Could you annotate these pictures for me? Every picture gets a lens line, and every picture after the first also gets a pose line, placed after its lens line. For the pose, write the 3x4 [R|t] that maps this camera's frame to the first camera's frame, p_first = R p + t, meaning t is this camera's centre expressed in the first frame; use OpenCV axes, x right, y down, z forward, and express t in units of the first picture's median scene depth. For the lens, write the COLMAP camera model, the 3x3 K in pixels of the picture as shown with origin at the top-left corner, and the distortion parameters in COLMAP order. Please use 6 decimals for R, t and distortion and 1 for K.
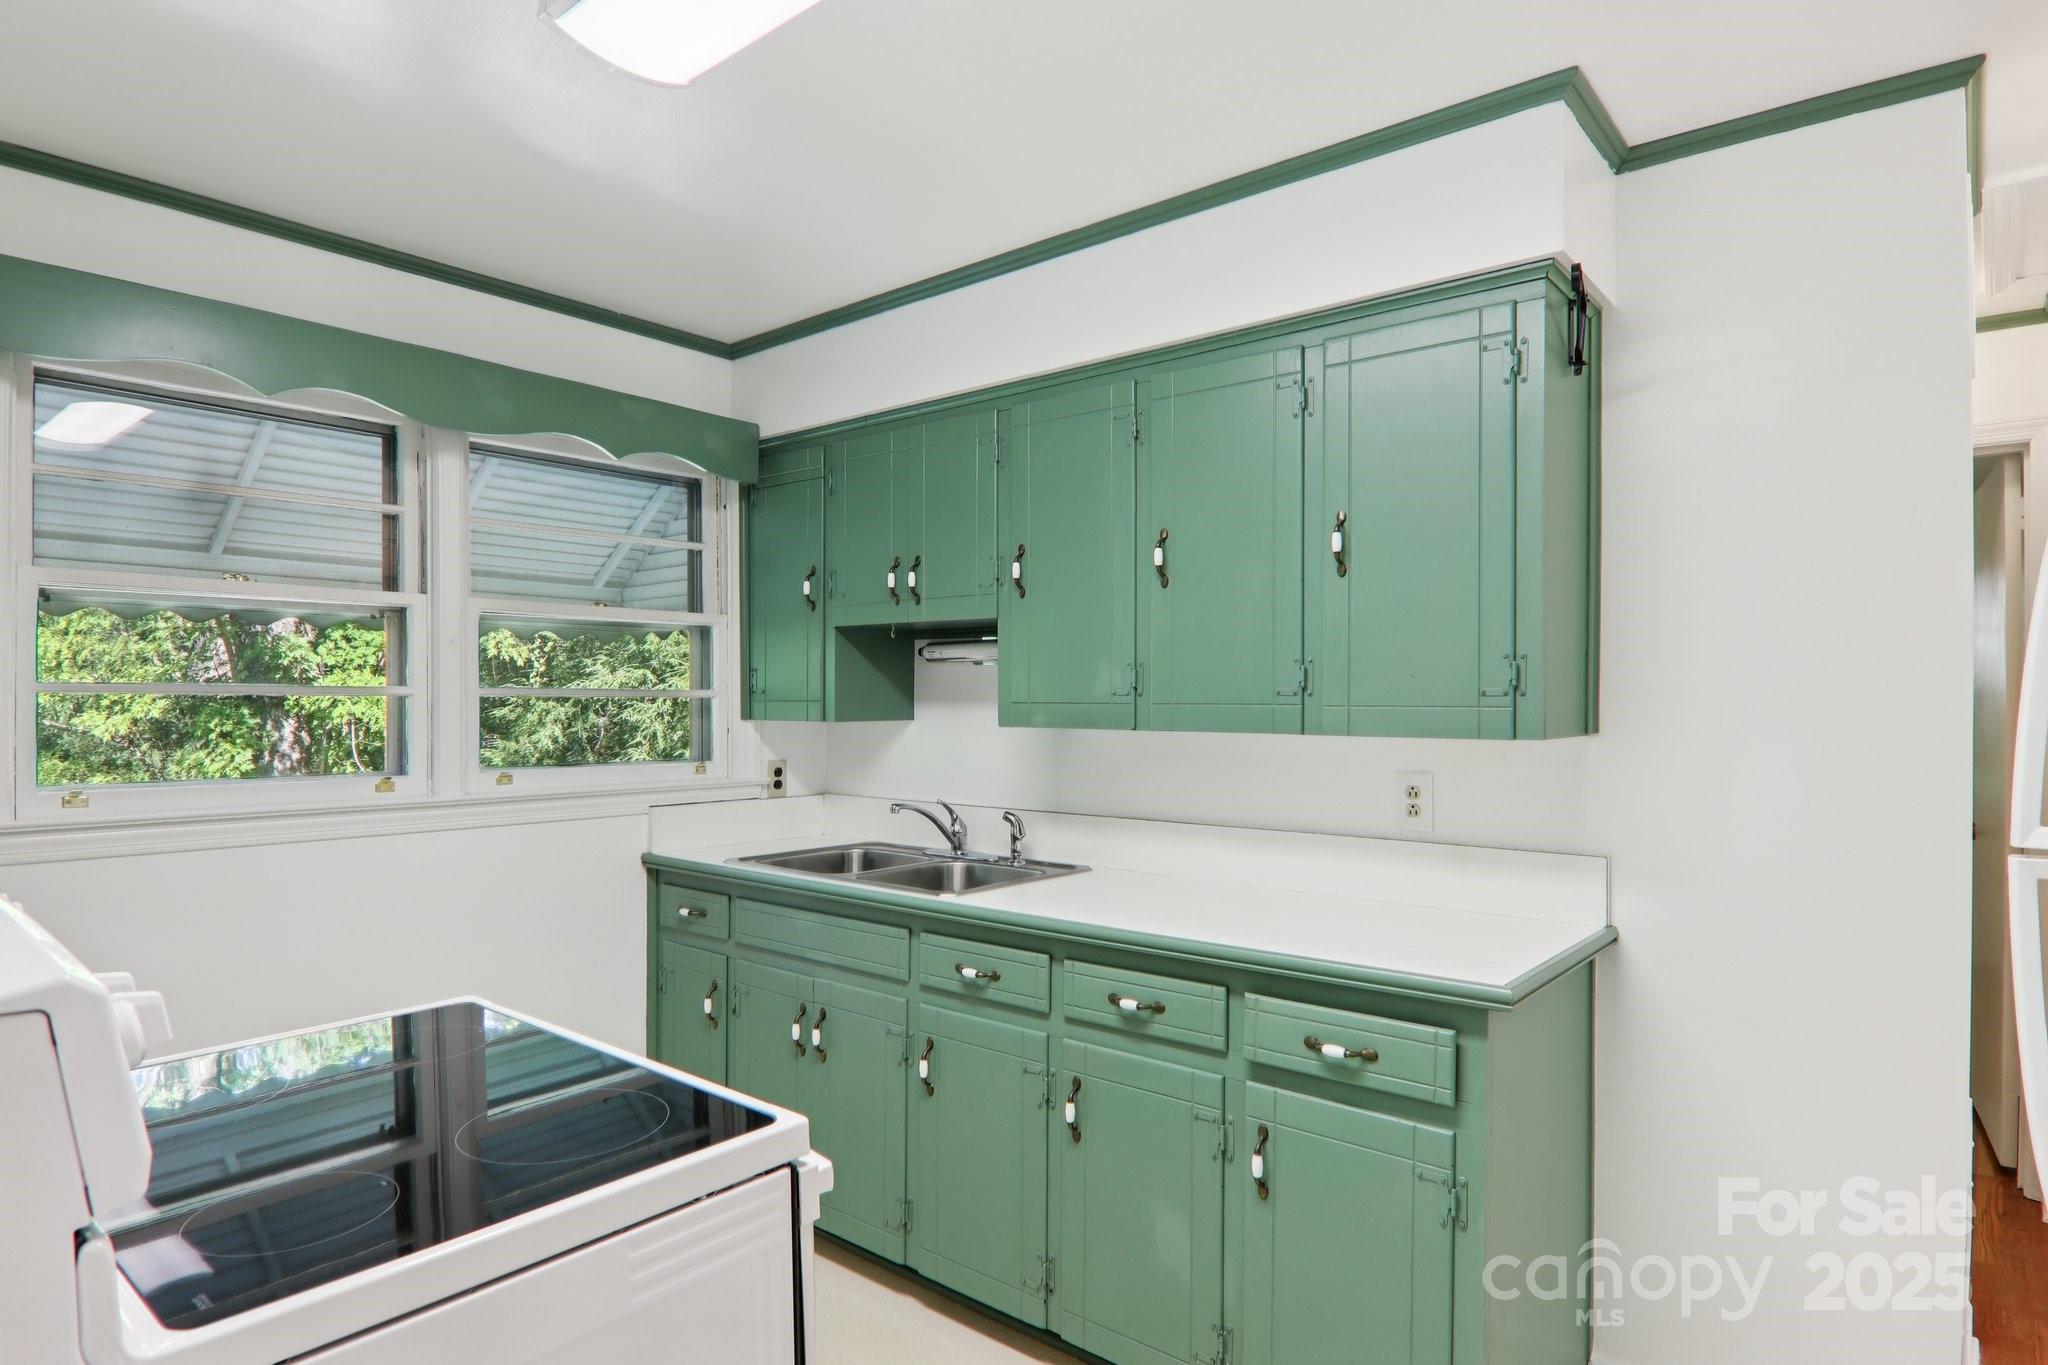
lens RADIAL K [[1134.2, 0, 1025.5], [0, 1134.2, 702.2], [0, 0, 1]] dist [0.008541, -0.022312]
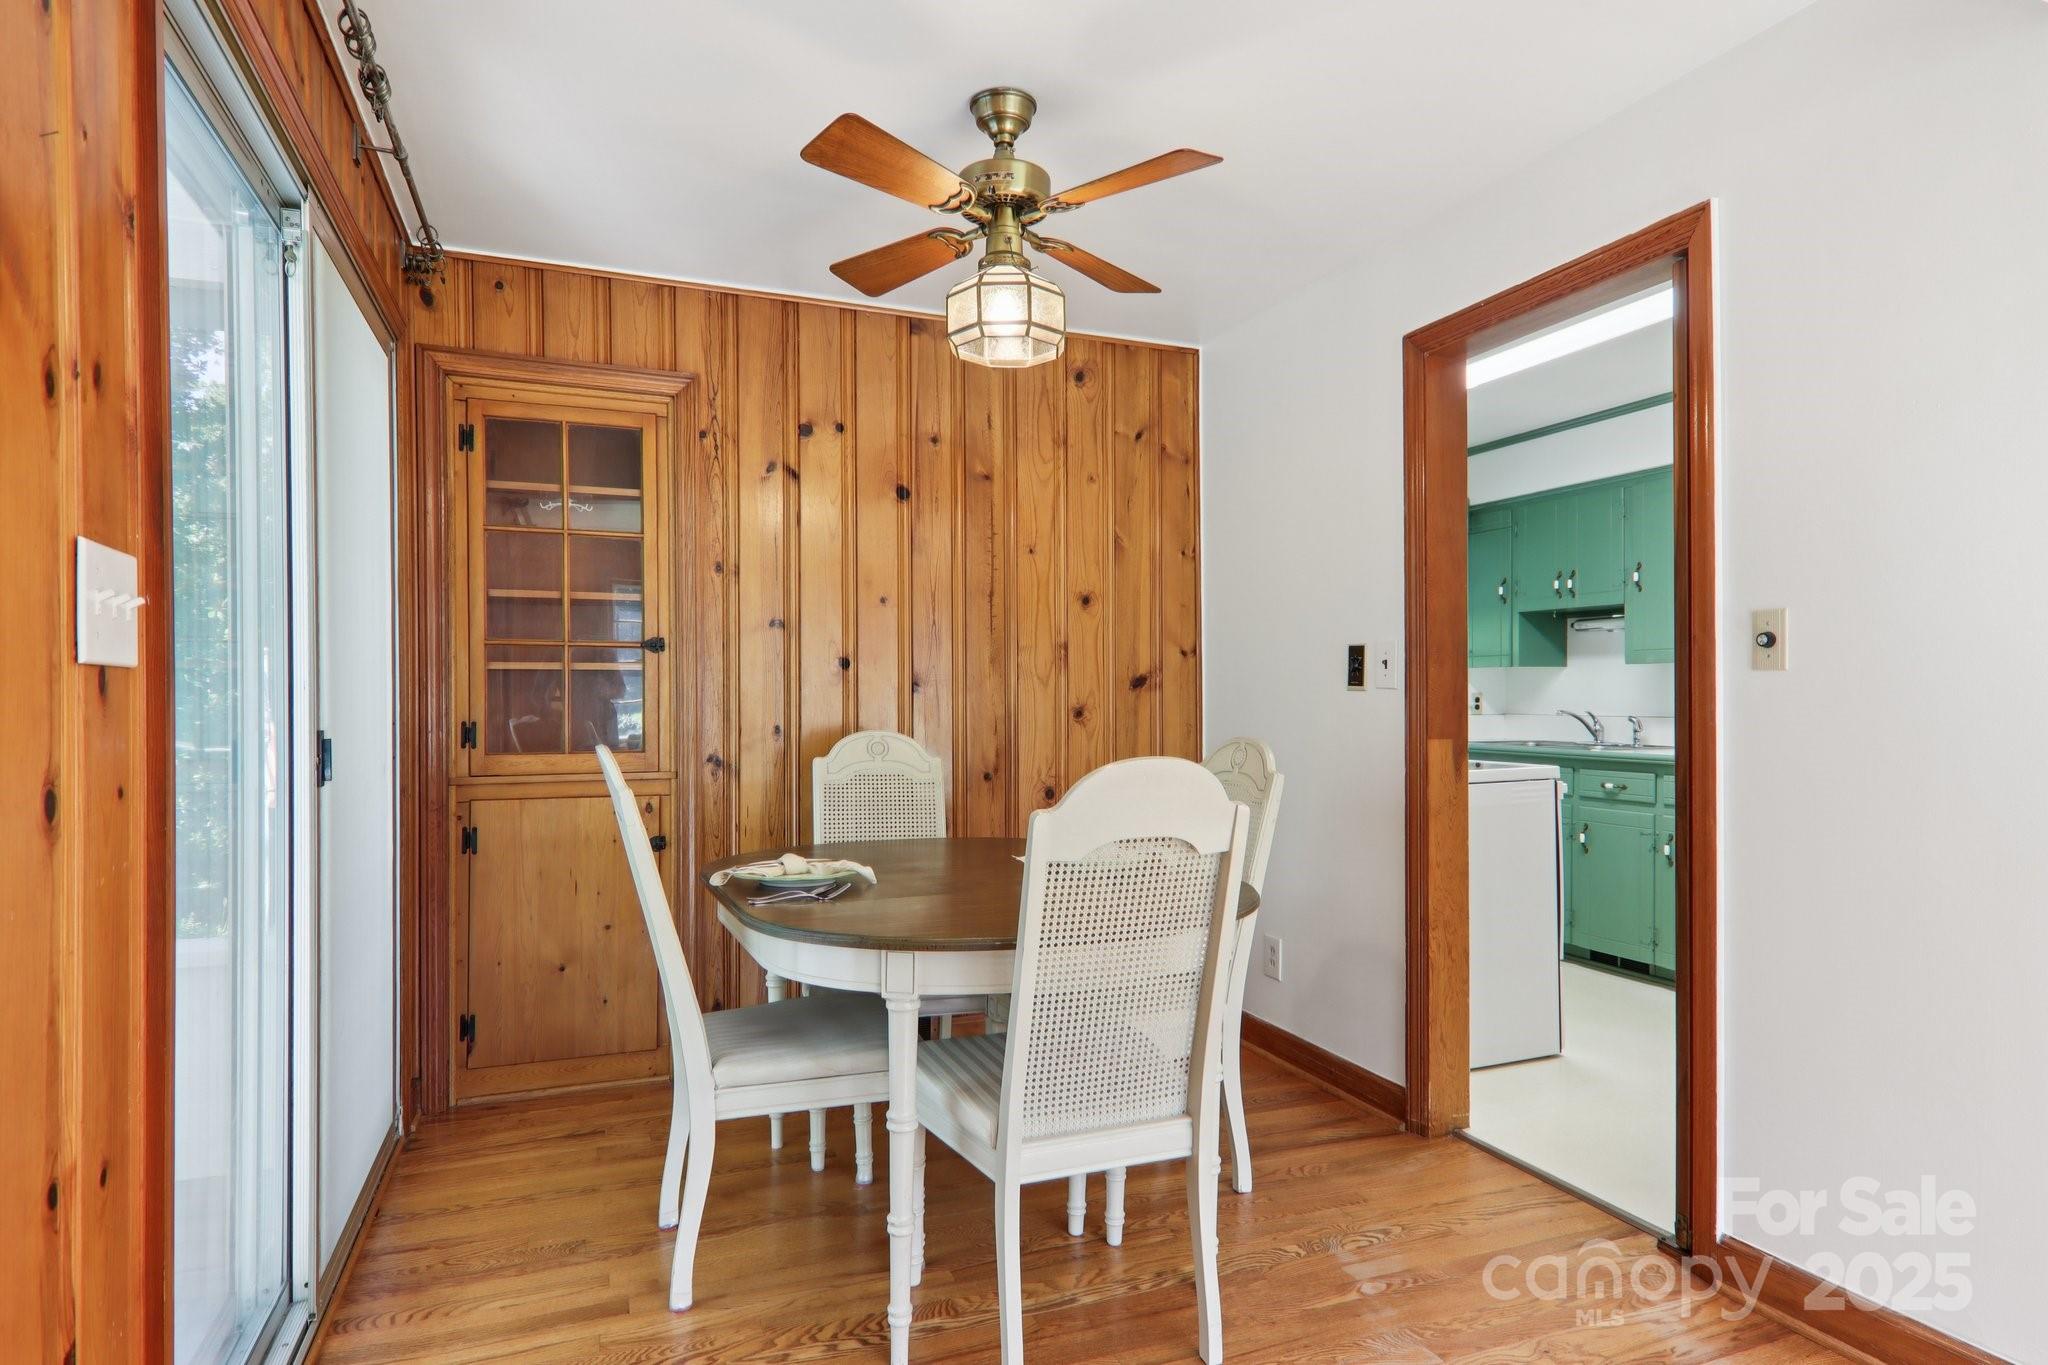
lens RADIAL K [[1134.2, 0, 1025.5], [0, 1134.2, 702.2], [0, 0, 1]] dist [0.008541, -0.022312]
pose [[0.875902, -0.001599, -0.482486, 0.010546], [0.003327, 0.999991, 0.002725, 0.067817], [0.482477, -0.003992, 0.875899, -0.942641]]
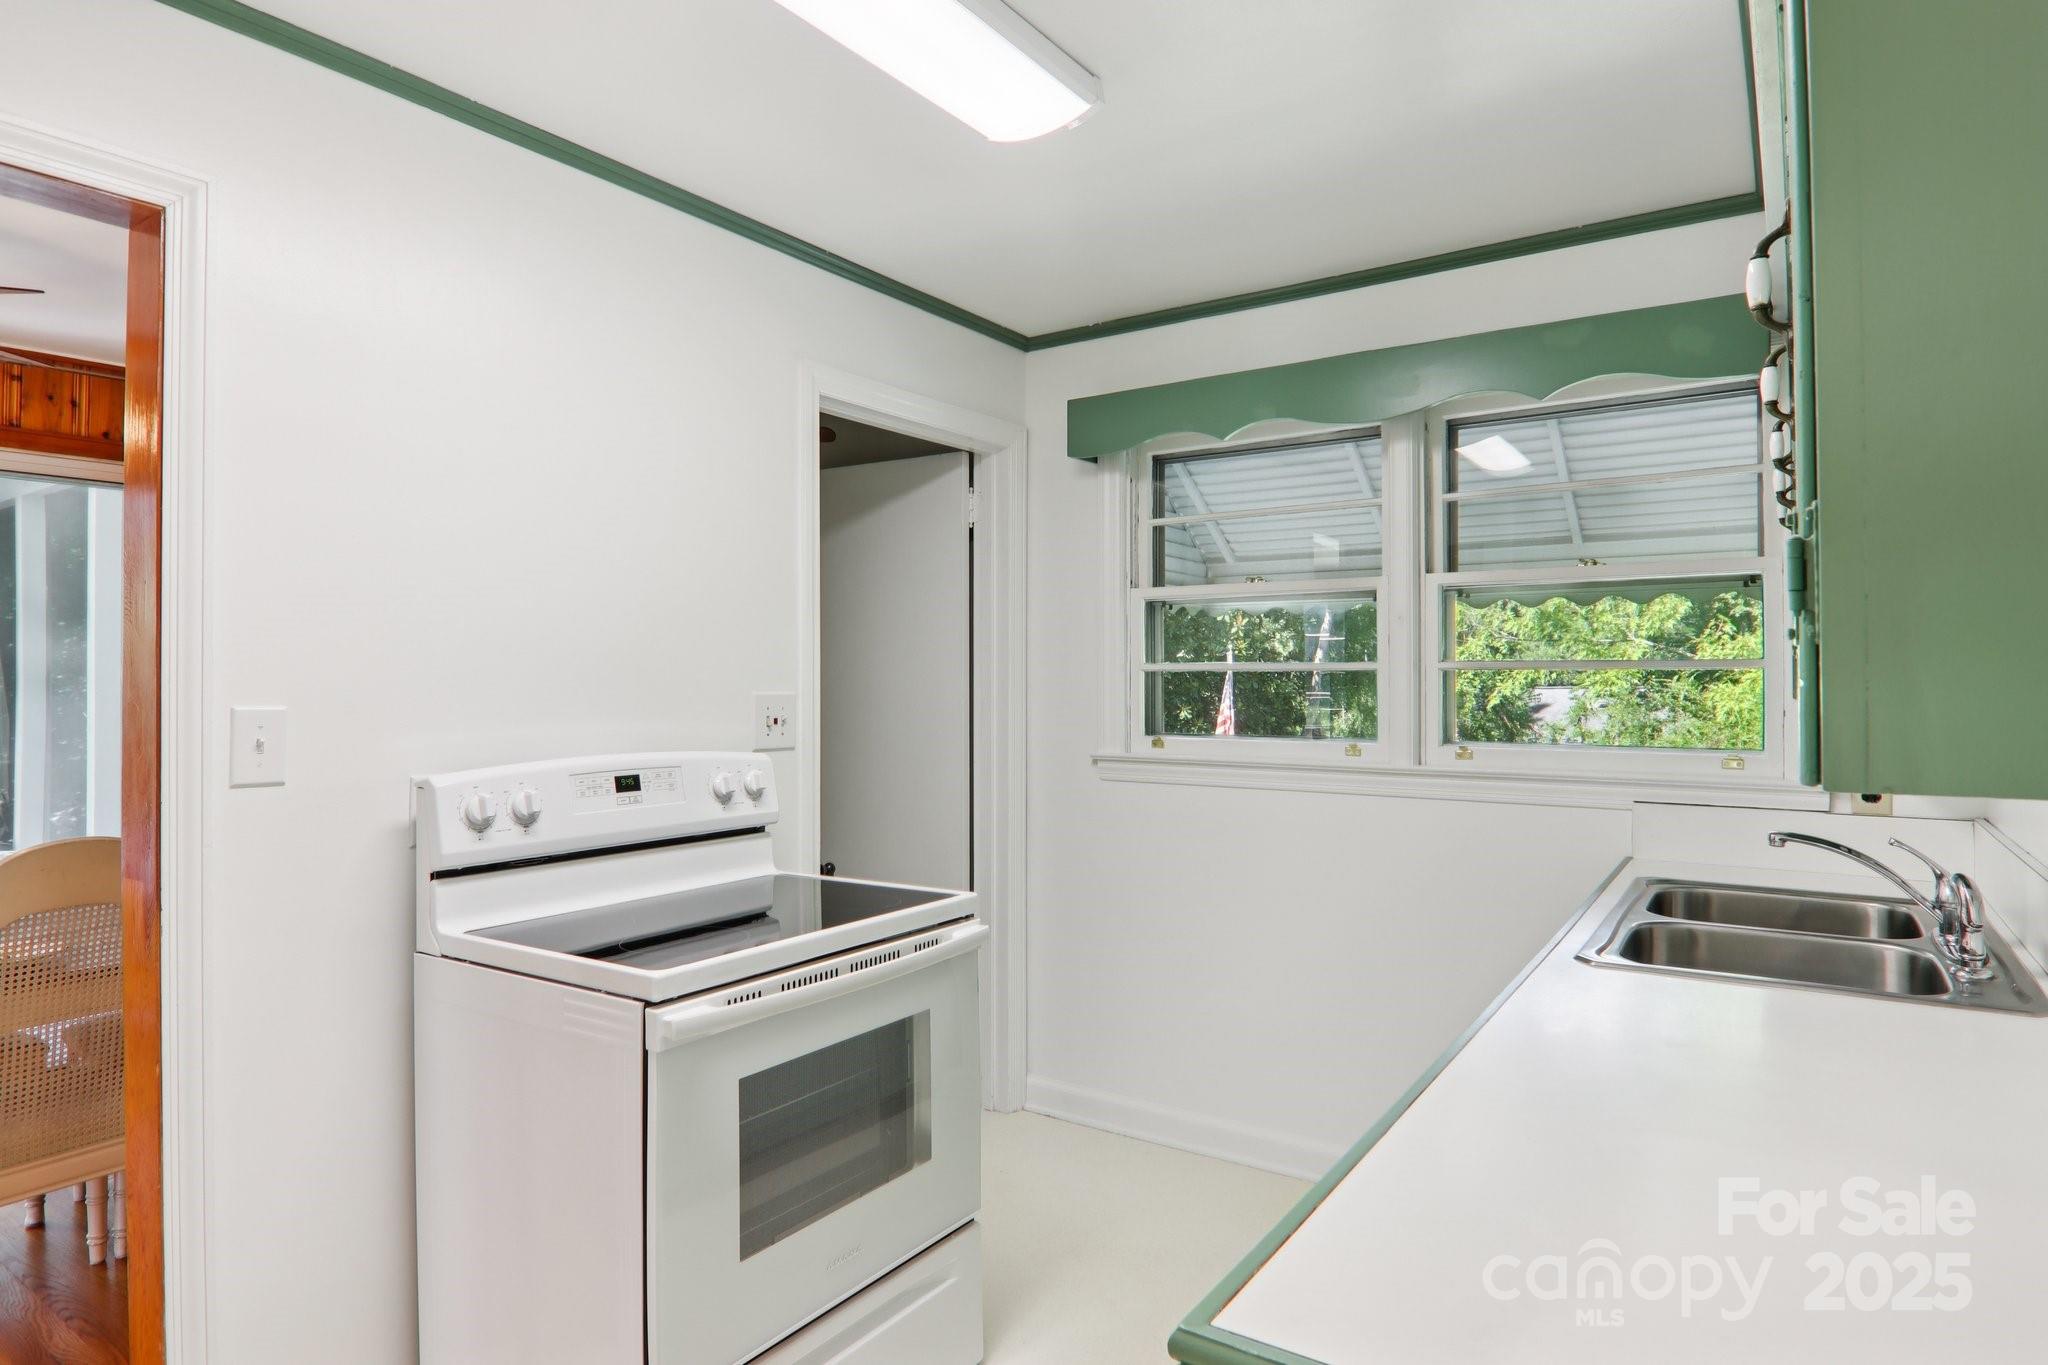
lens RADIAL K [[1122.9, 0, 1024.0], [0, 1122.9, 682.5], [0, 0, 1]] dist [-0.083638, -0.016832]
pose [[0.077172, 0.005796, -0.997001, 0.444936], [0.000690, 0.999983, 0.005867, -0.000142], [0.997018, -0.001141, 0.077167, 0.514042]]
